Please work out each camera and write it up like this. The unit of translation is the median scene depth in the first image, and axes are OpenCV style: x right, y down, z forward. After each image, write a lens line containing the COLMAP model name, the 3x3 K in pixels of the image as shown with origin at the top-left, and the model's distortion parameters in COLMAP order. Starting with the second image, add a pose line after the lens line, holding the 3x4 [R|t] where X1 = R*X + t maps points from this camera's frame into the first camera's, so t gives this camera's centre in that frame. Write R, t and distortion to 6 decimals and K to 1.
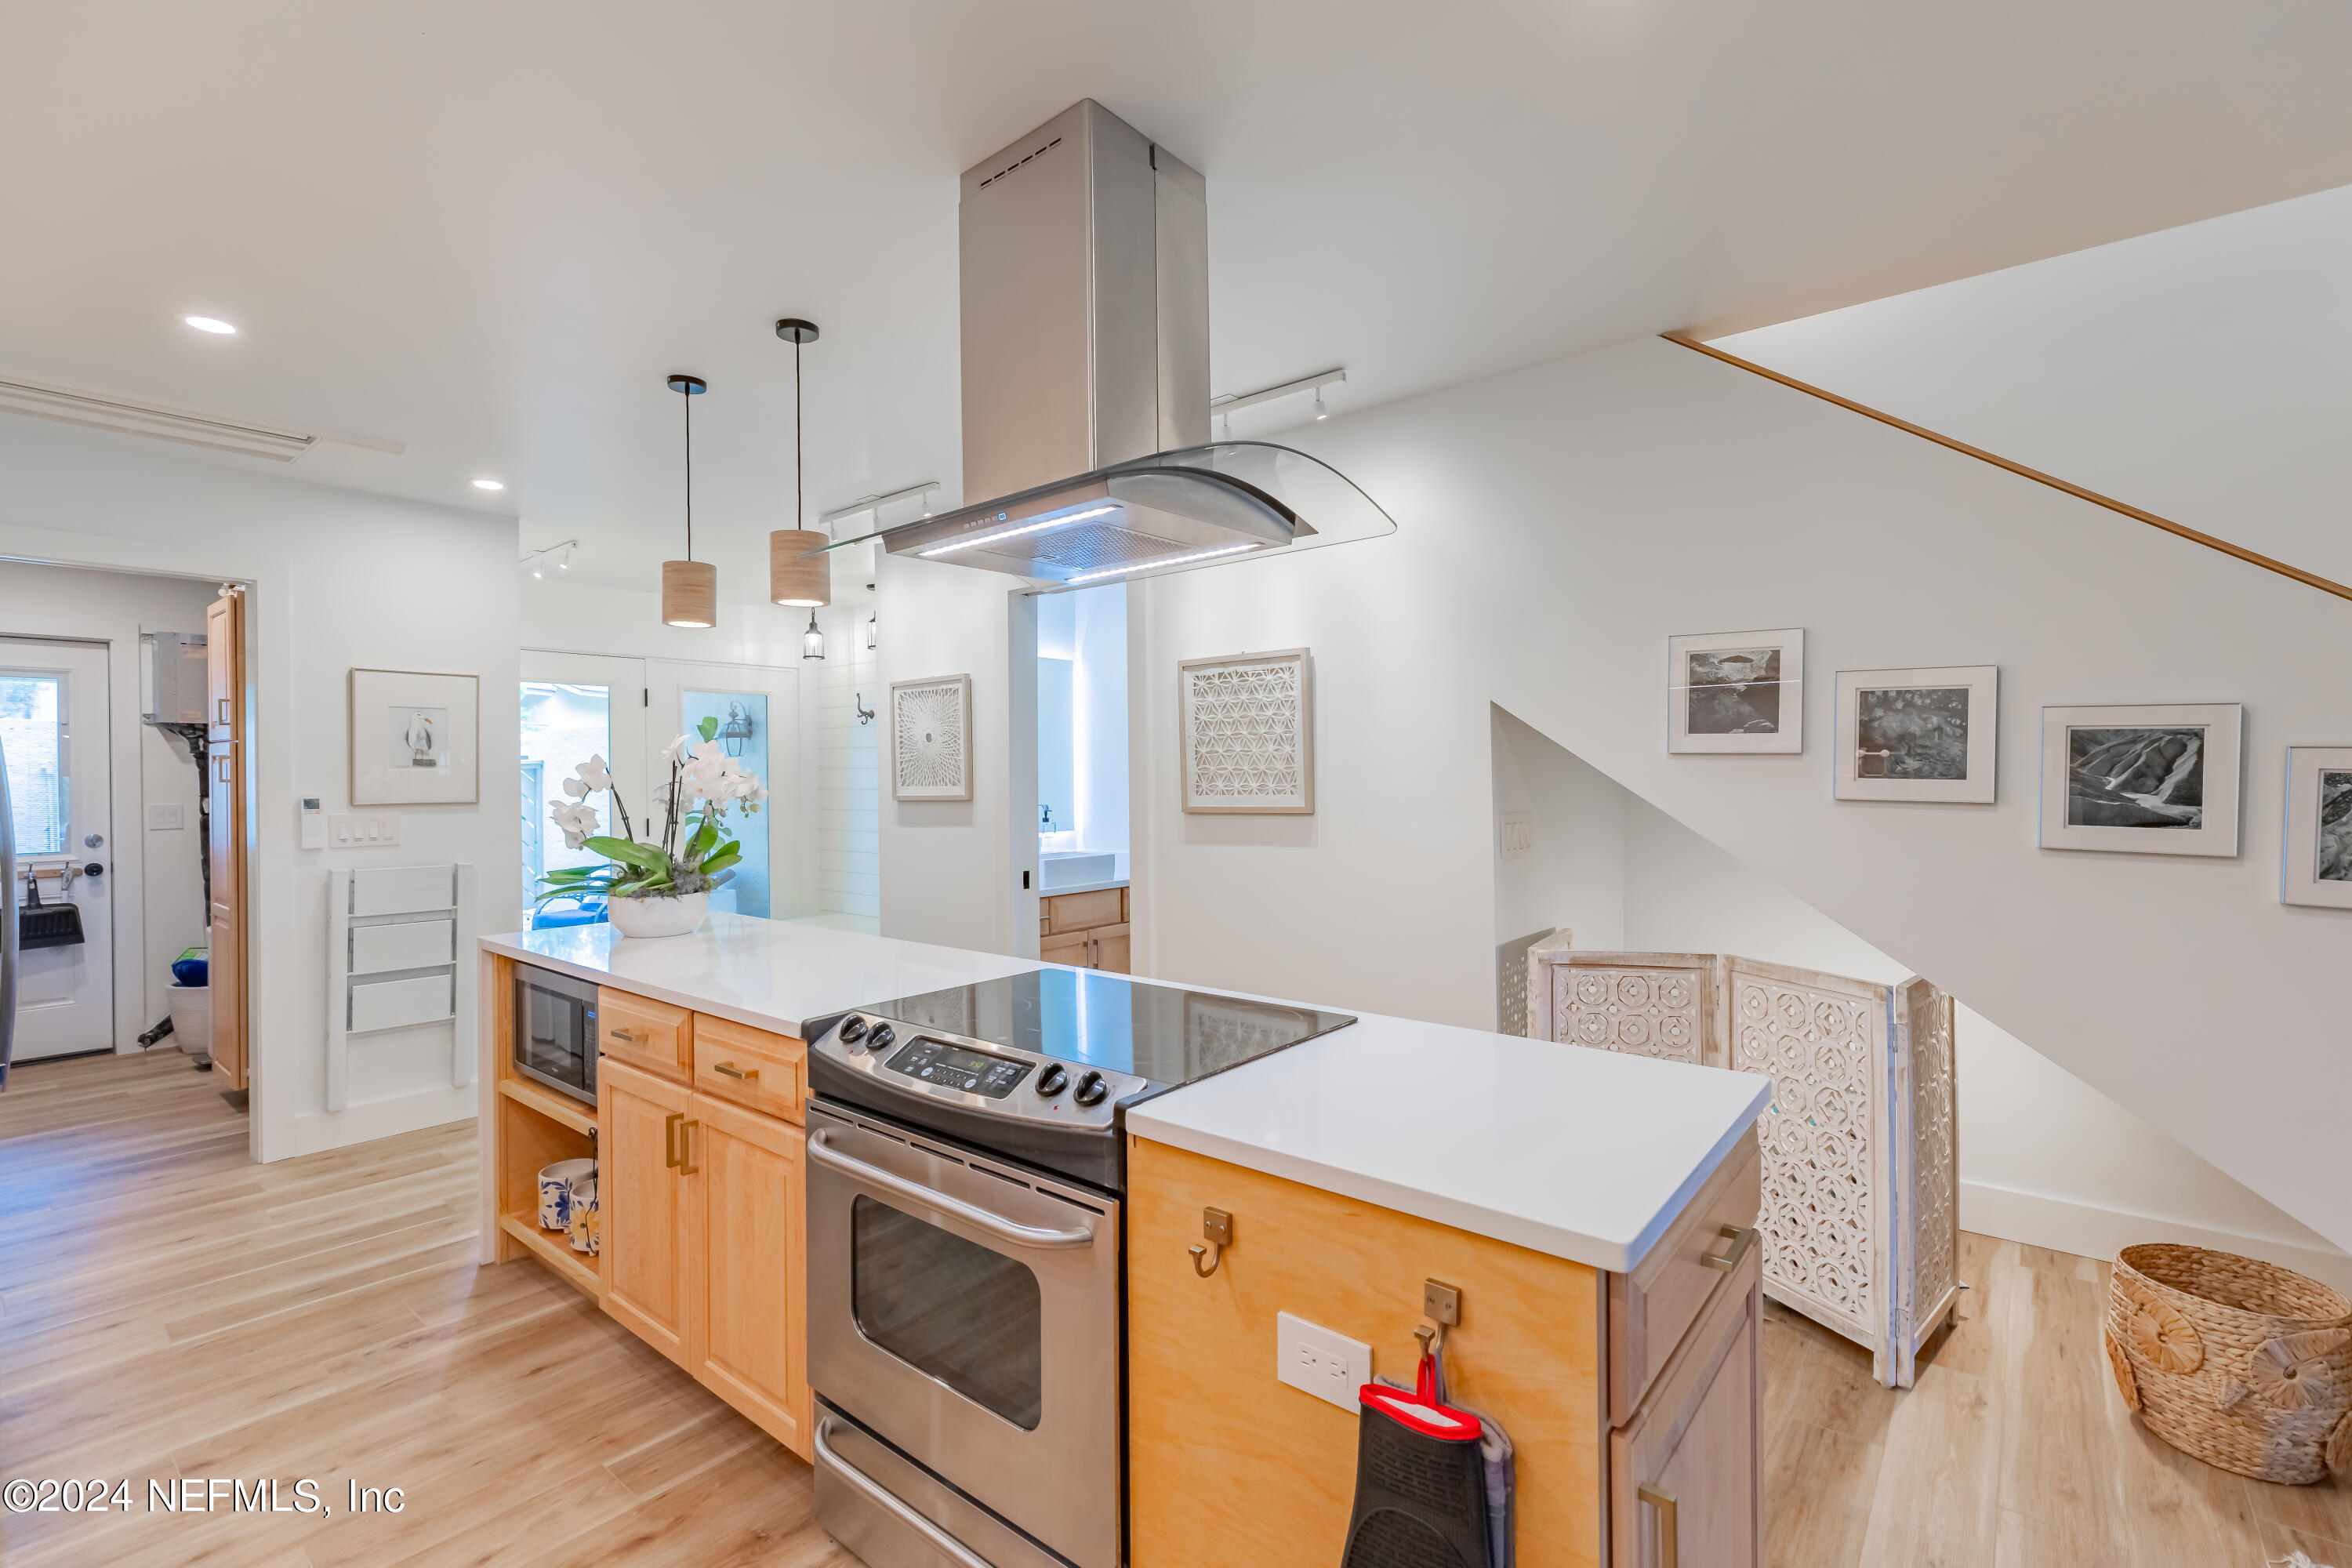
lens RADIAL K [[1056.9, 0, 1190.8], [0, 1056.9, 781.5], [0, 0, 1]] dist [0.006598, -0.002103]
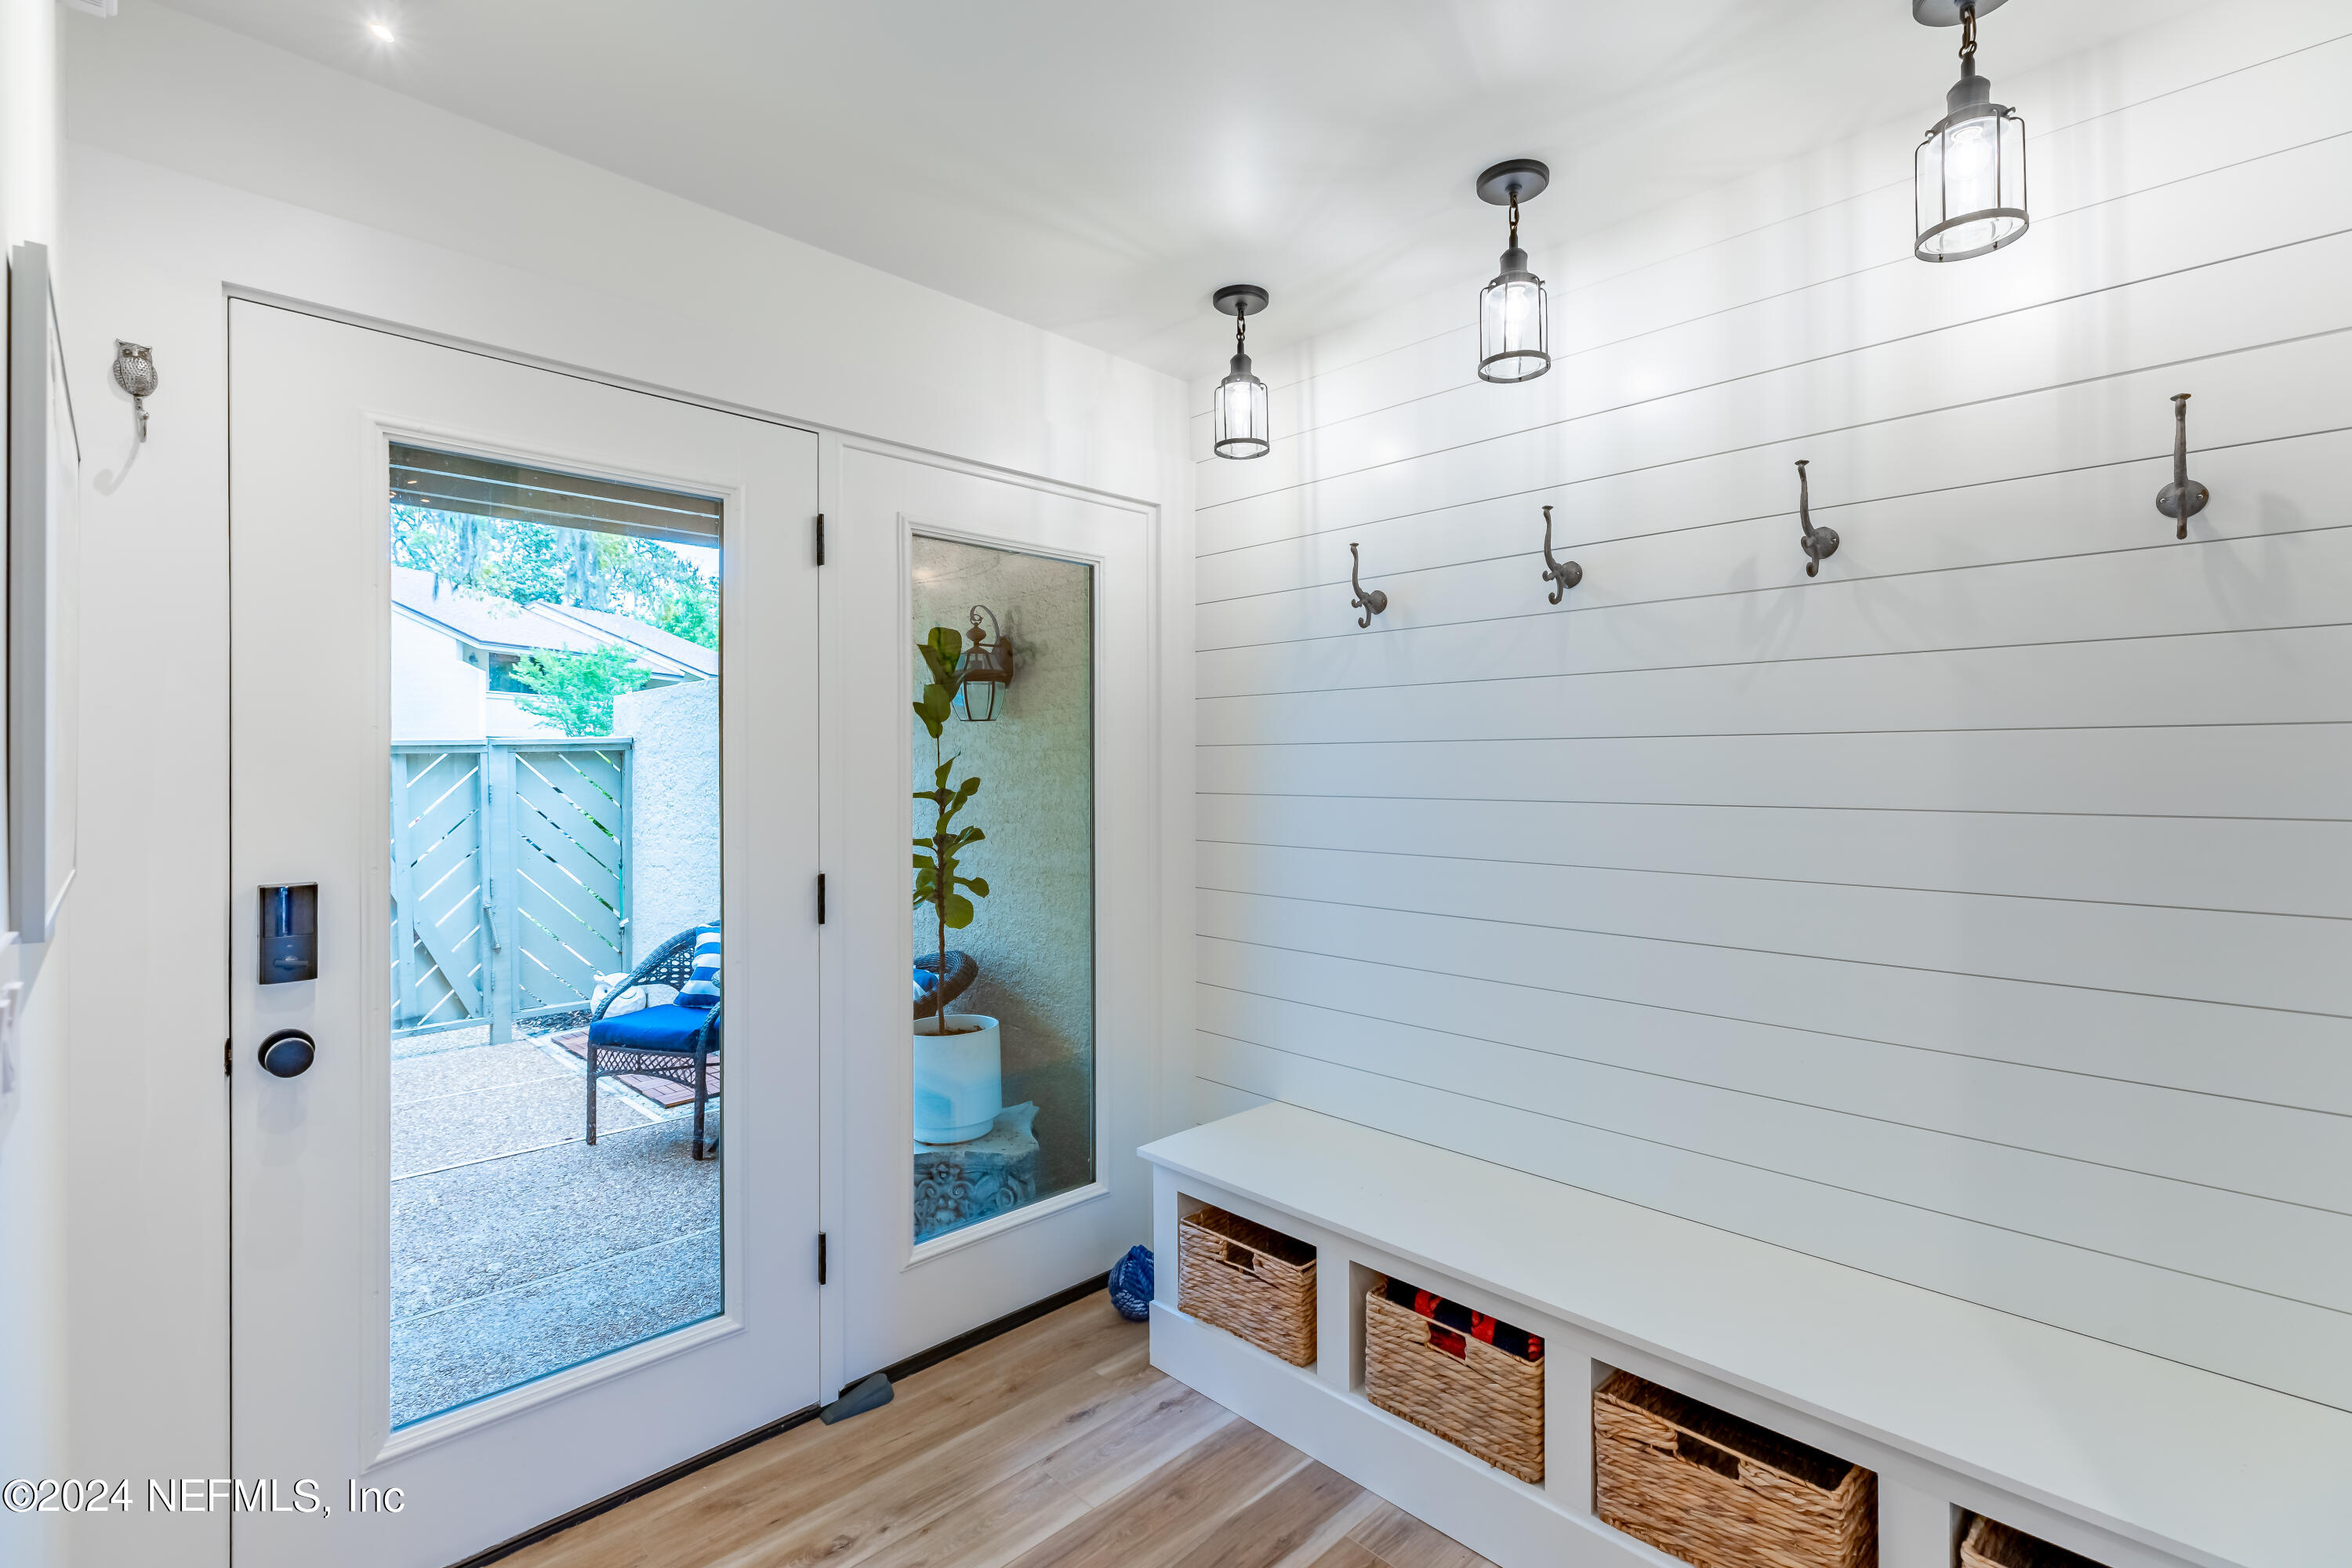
lens RADIAL K [[1056.9, 0, 1167.6], [0, 1056.9, 774.2], [0, 0, 1]] dist [0.006598, -0.002103]
pose [[0.993259, 0.010948, -0.115398, -0.294009], [-0.011529, 0.999924, -0.004373, 0.000810], [0.115341, 0.005674, 0.993310, 0.543292]]
